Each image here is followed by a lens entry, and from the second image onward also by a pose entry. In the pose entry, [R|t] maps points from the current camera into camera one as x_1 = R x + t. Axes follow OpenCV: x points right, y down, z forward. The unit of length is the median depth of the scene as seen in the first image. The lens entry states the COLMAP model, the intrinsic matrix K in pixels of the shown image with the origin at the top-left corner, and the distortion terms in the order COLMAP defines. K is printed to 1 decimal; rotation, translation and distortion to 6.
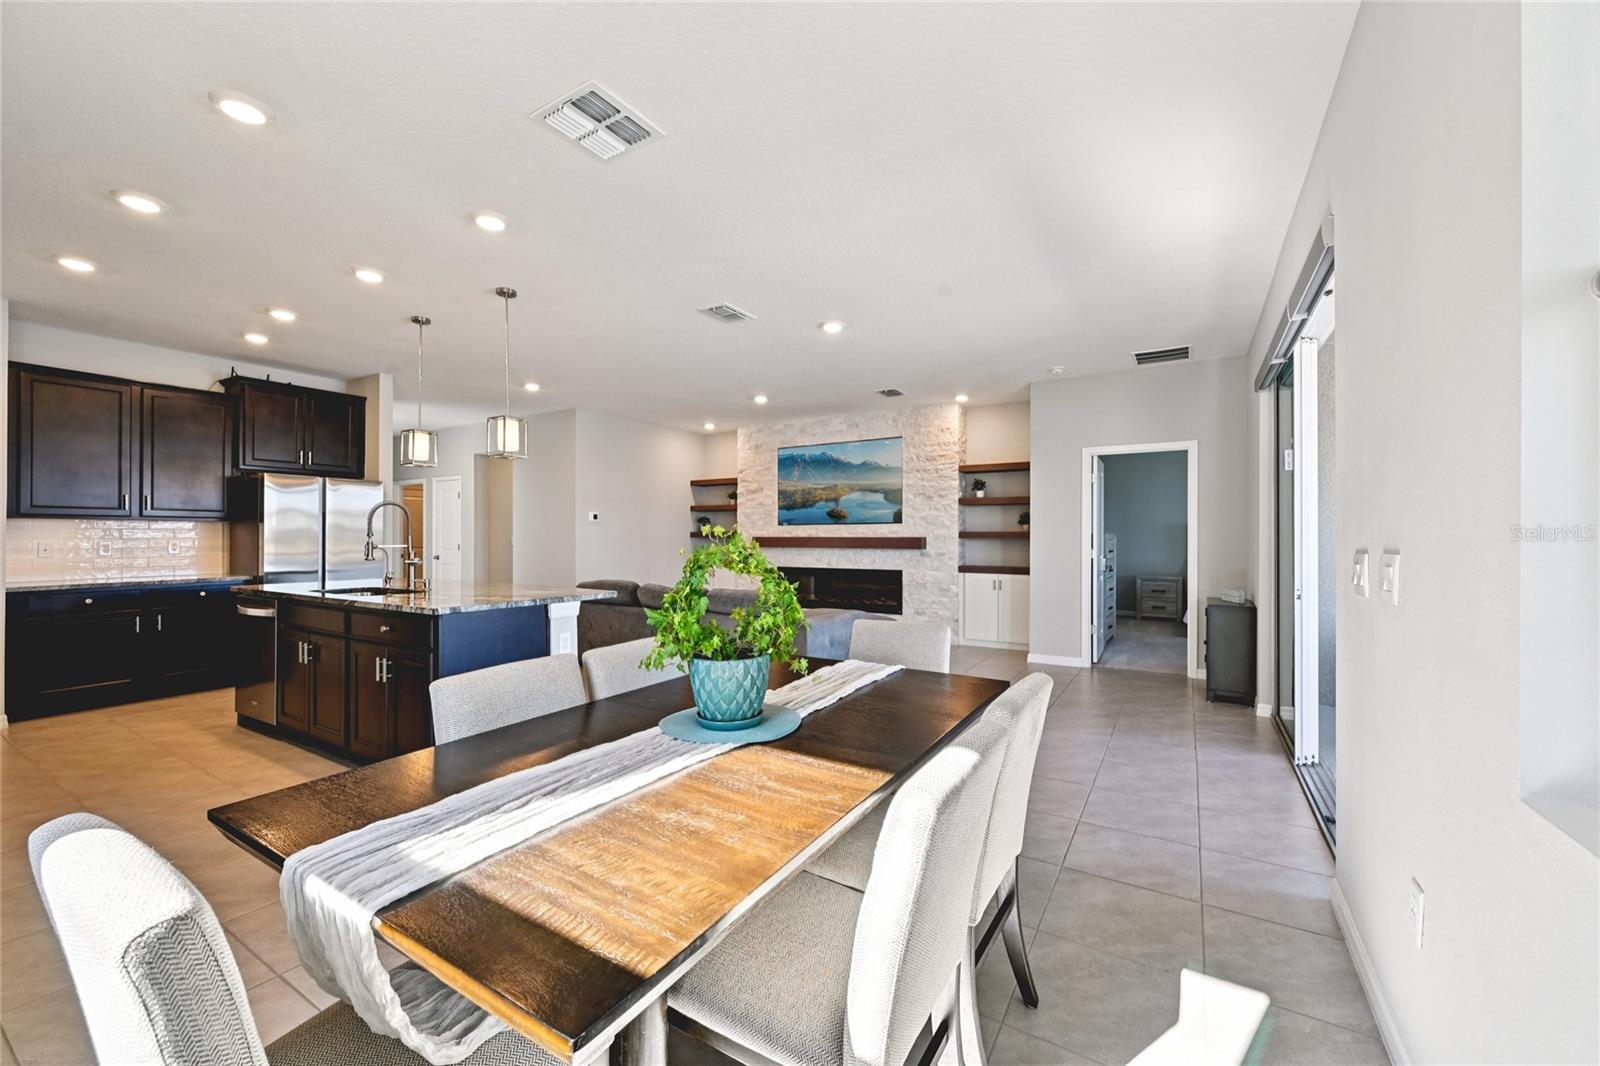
lens RADIAL K [[633.7, 0, 798.9], [0, 633.7, 533.8], [0, 0, 1]] dist [-0.003452, 0.000767]
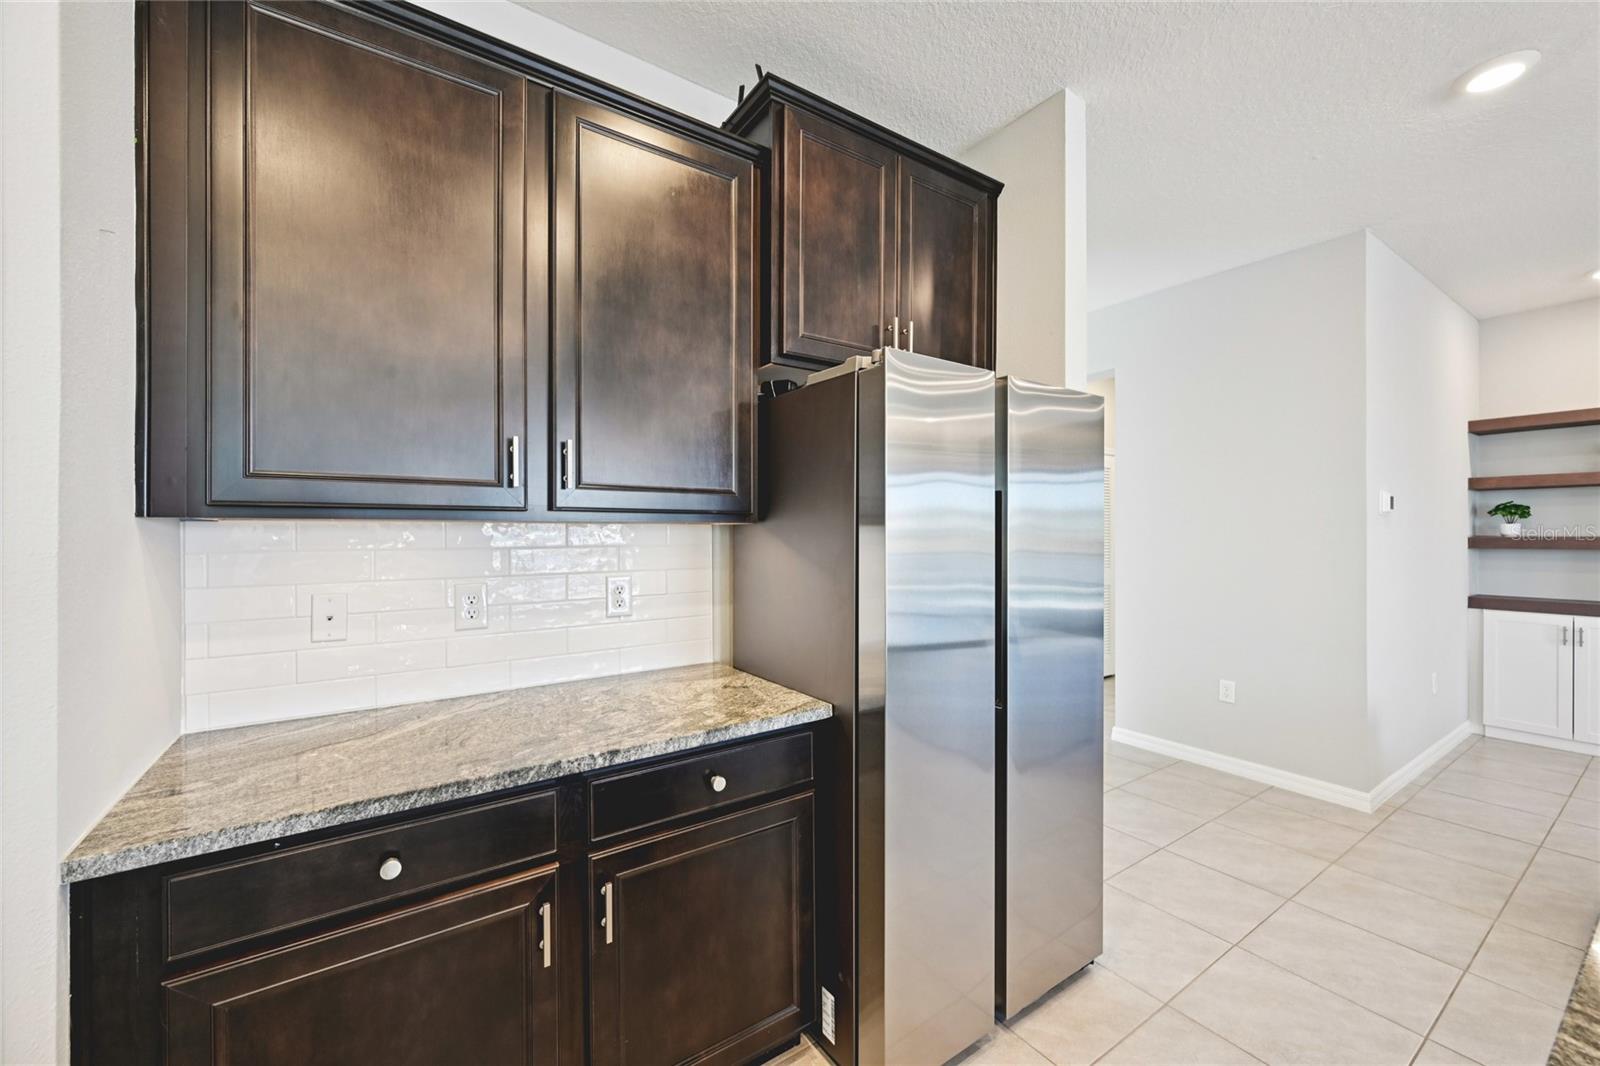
lens RADIAL K [[633.7, 0, 792.4], [0, 633.7, 532.2], [0, 0, 1]] dist [-0.003452, 0.000767]
pose [[0.909496, -0.002457, -0.415706, -0.544098], [0.003638, 0.999991, 0.002049, -0.011383], [0.415697, -0.003376, 0.909497, 0.518351]]
